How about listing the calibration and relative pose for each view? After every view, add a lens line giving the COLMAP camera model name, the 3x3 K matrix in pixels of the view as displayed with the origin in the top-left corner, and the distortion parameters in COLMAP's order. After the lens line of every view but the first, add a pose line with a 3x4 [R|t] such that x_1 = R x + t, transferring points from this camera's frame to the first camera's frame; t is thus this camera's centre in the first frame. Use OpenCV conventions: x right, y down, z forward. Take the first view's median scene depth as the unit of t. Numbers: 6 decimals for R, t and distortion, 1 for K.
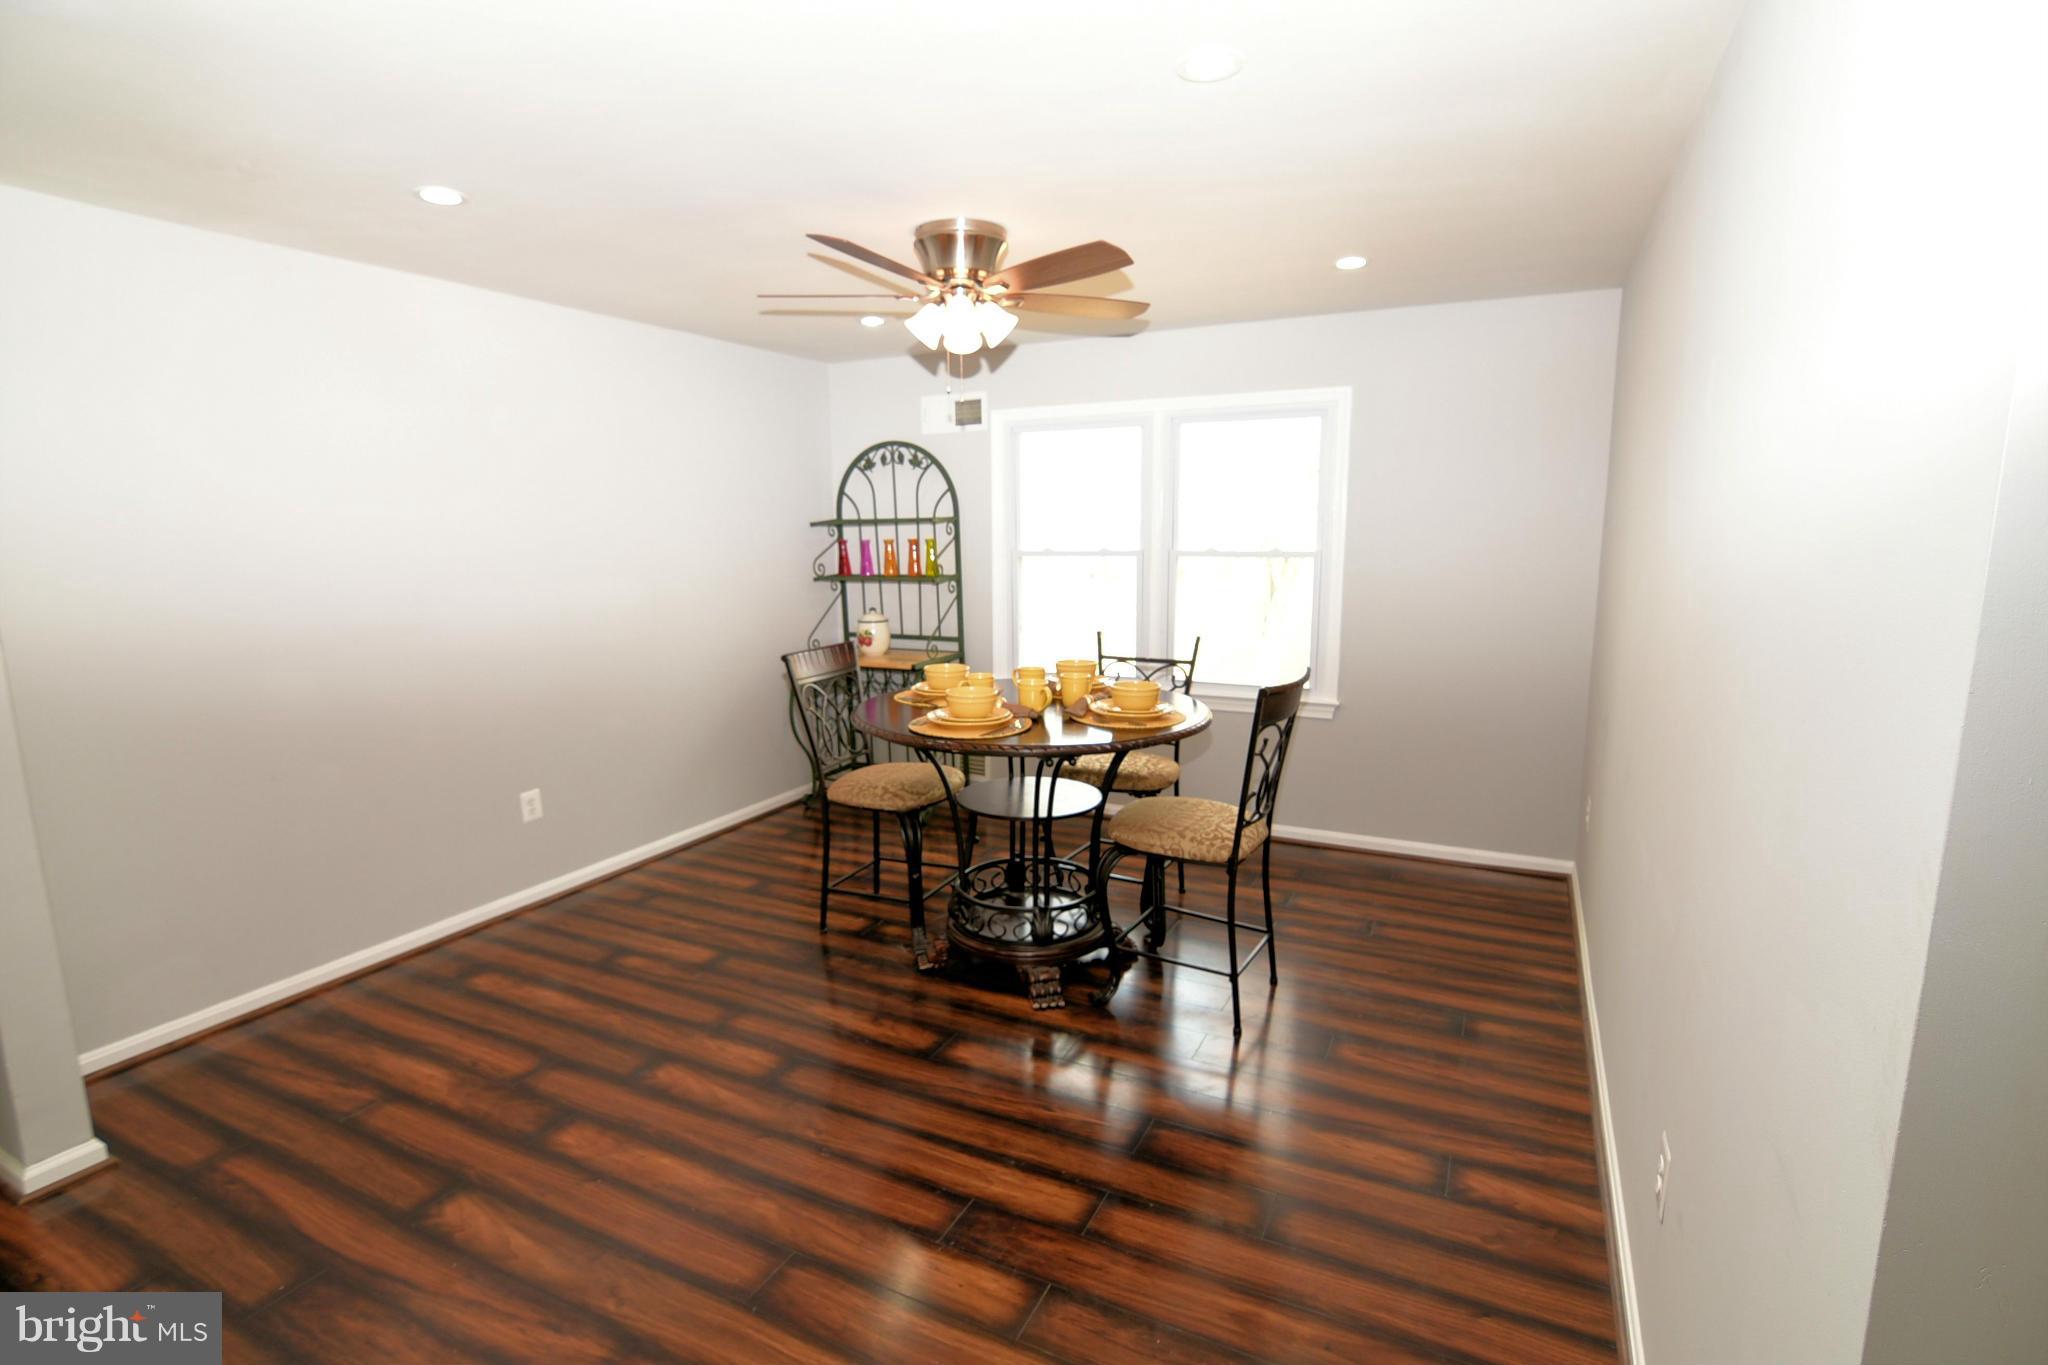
lens RADIAL K [[1000.2, 0, 1011.7], [0, 1000.2, 690.3], [0, 0, 1]] dist [-0.029565, 0.010295]
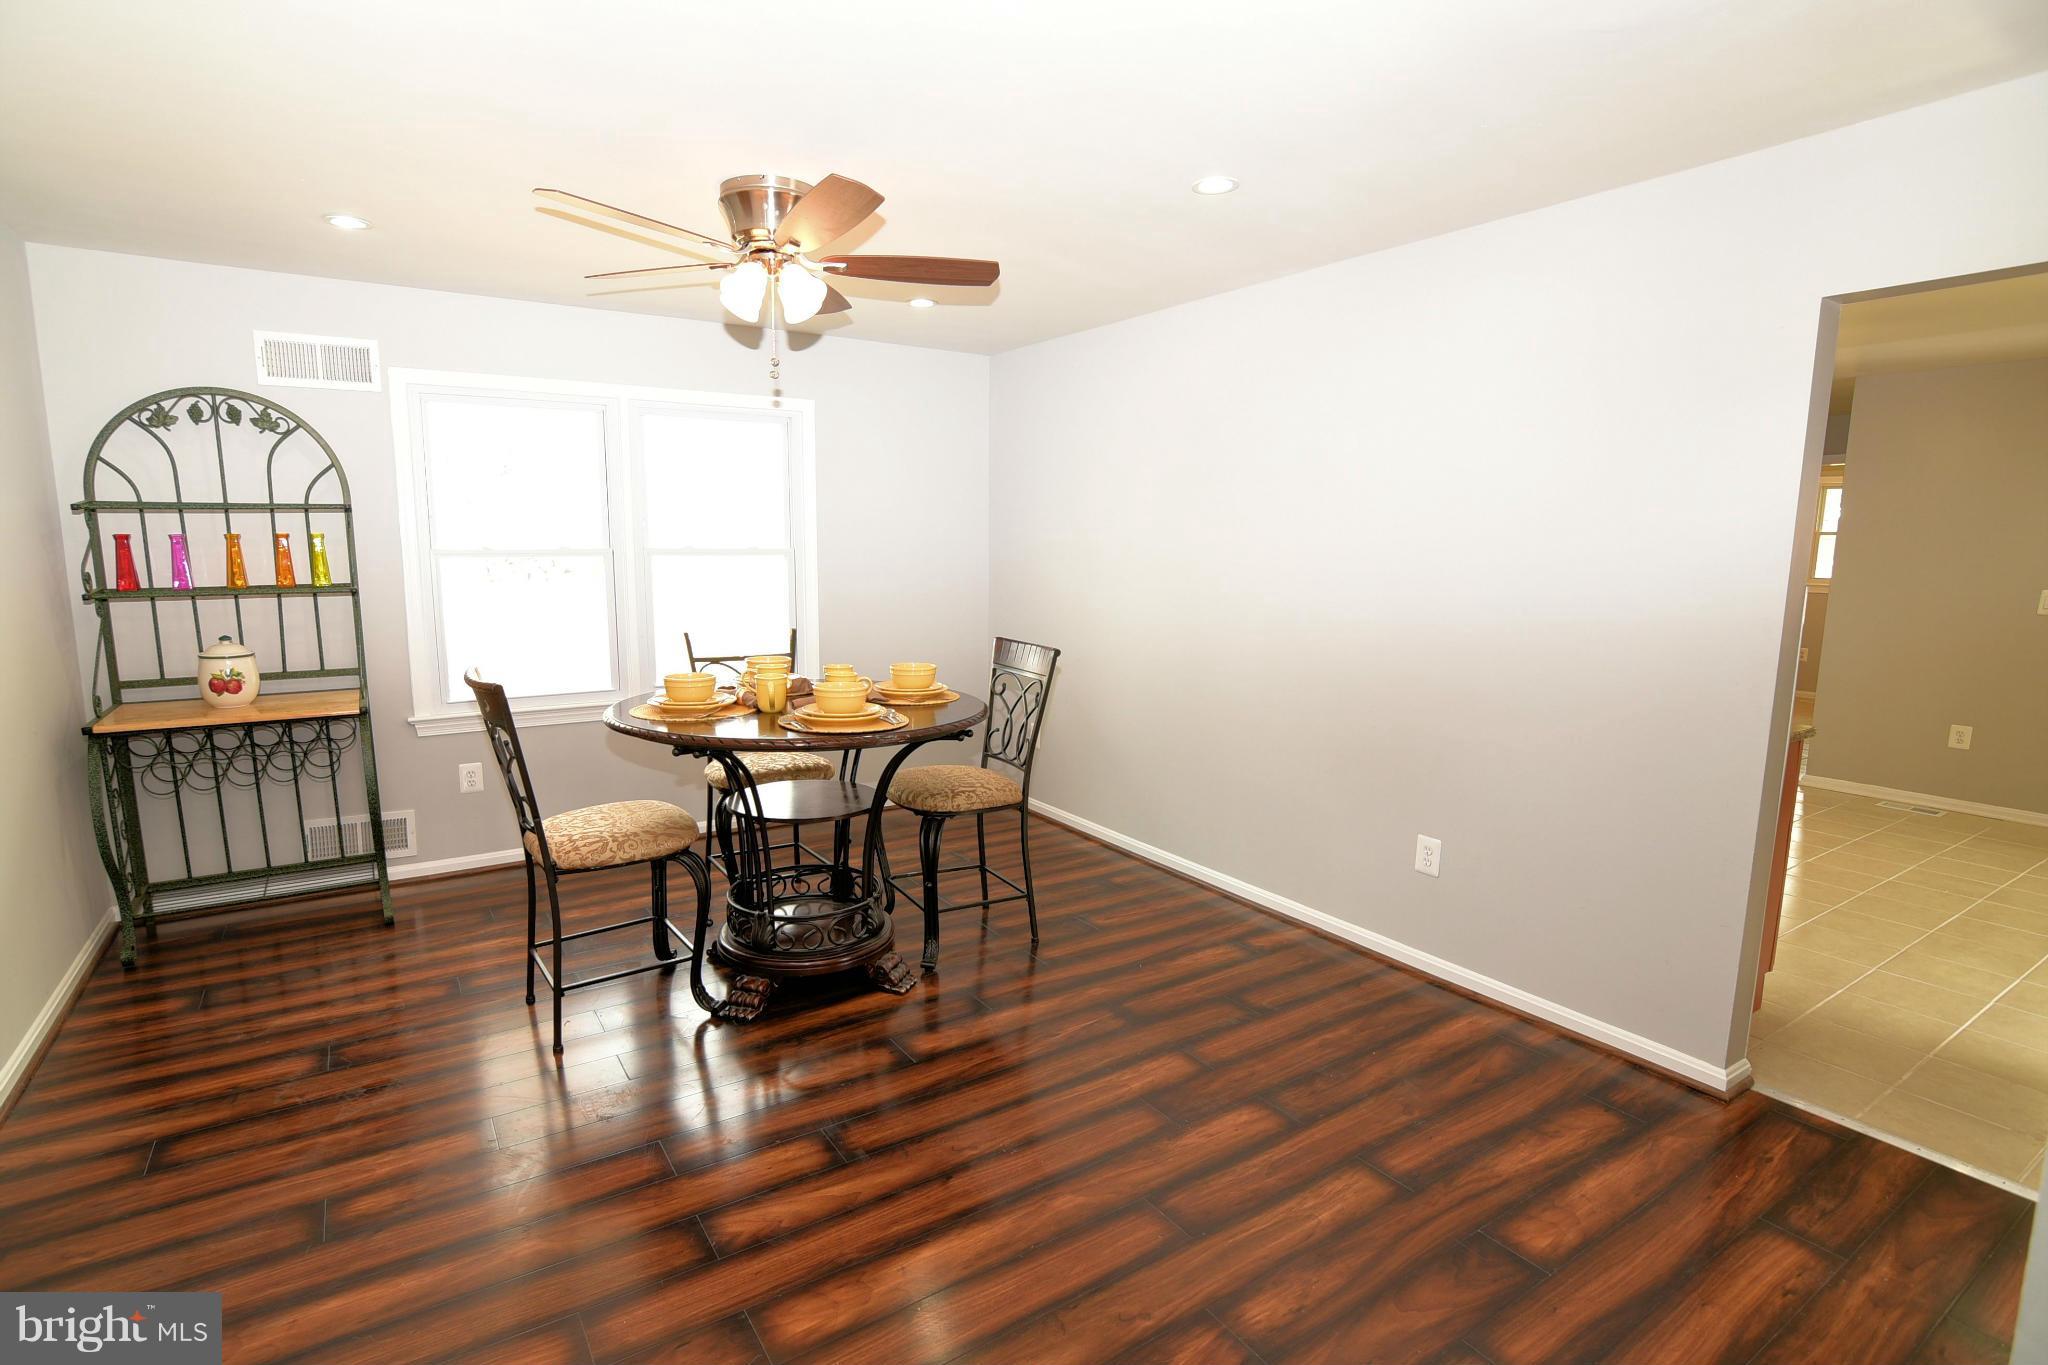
lens RADIAL K [[1048.0, 0, 960.5], [0, 1048.0, 692.6], [0, 0, 1]] dist [-0.000506, 0.000681]
pose [[0.505777, -0.117961, 0.854561, -0.497515], [0.128885, 0.989821, 0.060351, -0.024199], [-0.852982, 0.079616, 0.515832, 0.224767]]
